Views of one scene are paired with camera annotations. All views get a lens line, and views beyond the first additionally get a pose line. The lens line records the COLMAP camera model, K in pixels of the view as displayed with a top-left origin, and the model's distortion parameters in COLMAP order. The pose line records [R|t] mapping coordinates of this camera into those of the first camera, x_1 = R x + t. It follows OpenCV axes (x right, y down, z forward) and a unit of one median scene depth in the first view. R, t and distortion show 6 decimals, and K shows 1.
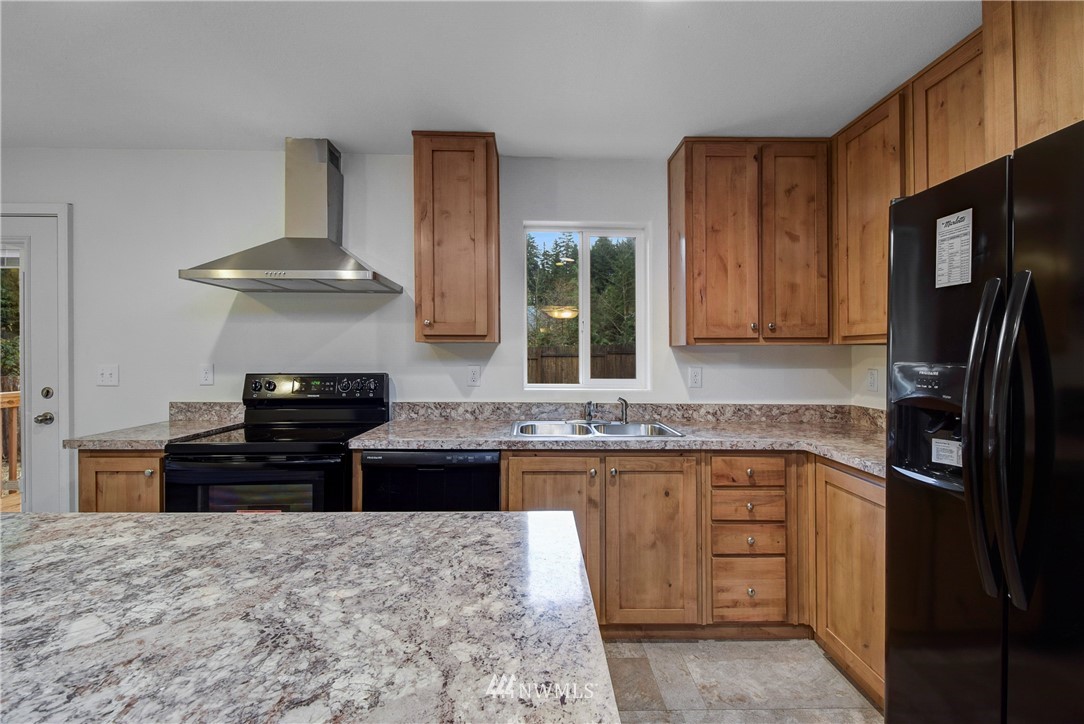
lens RADIAL K [[485.5, 0, 538.2], [0, 485.5, 362.0], [0, 0, 1]] dist [0.016663, -0.012489]
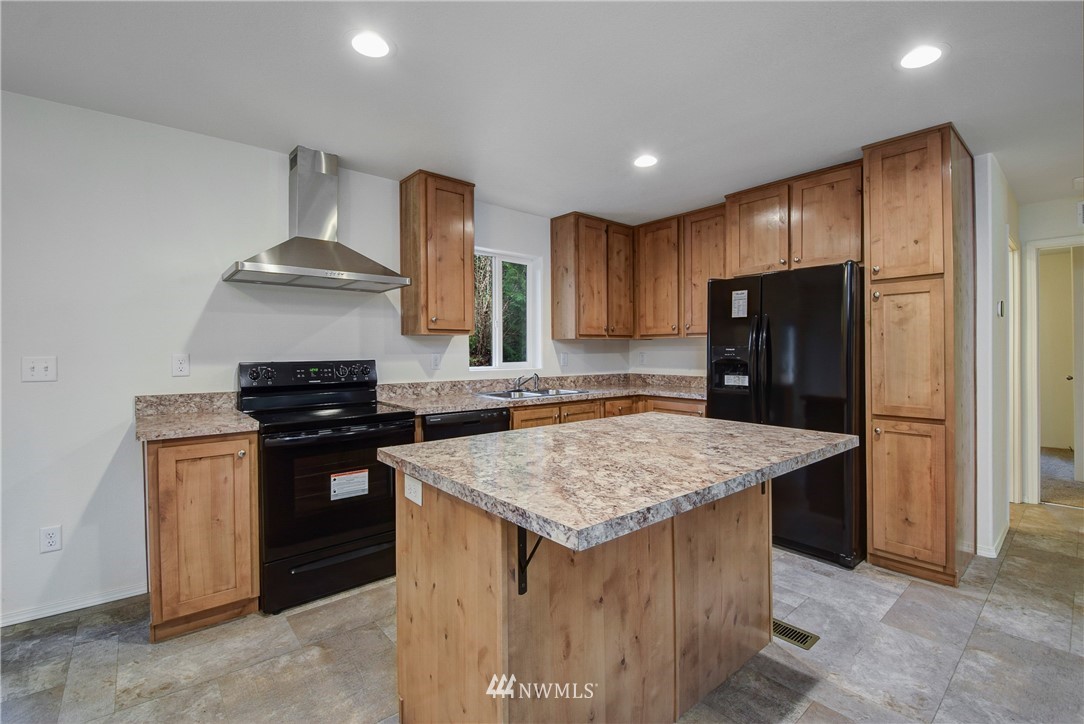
lens RADIAL K [[485.5, 0, 537.7], [0, 485.5, 369.4], [0, 0, 1]] dist [0.016663, -0.012489]
pose [[0.777168, -0.029305, 0.628611, -0.834731], [0.015269, 0.999499, 0.027718, 0.020768], [-0.629108, -0.011943, 0.777226, -0.196339]]
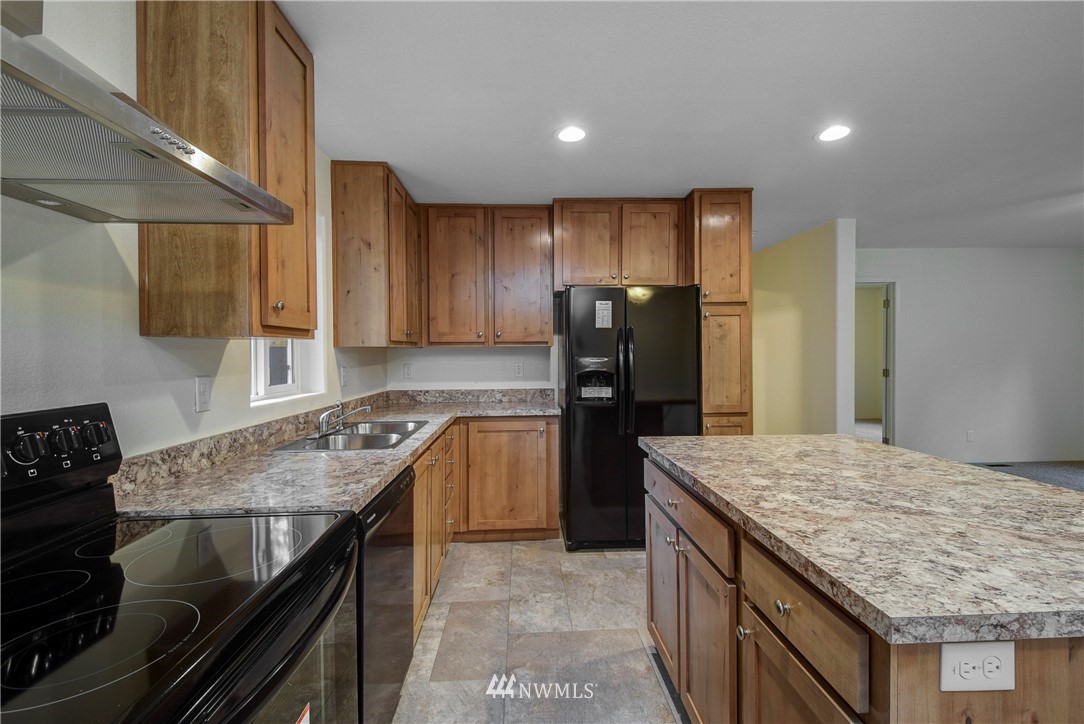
lens RADIAL K [[485.5, 0, 549.4], [0, 485.5, 365.7], [0, 0, 1]] dist [0.016663, -0.012489]
pose [[-0.051192, -0.028763, 0.998275, -0.857740], [0.024511, 0.999248, 0.030048, -0.016144], [-0.998388, 0.026007, -0.050448, 0.686089]]
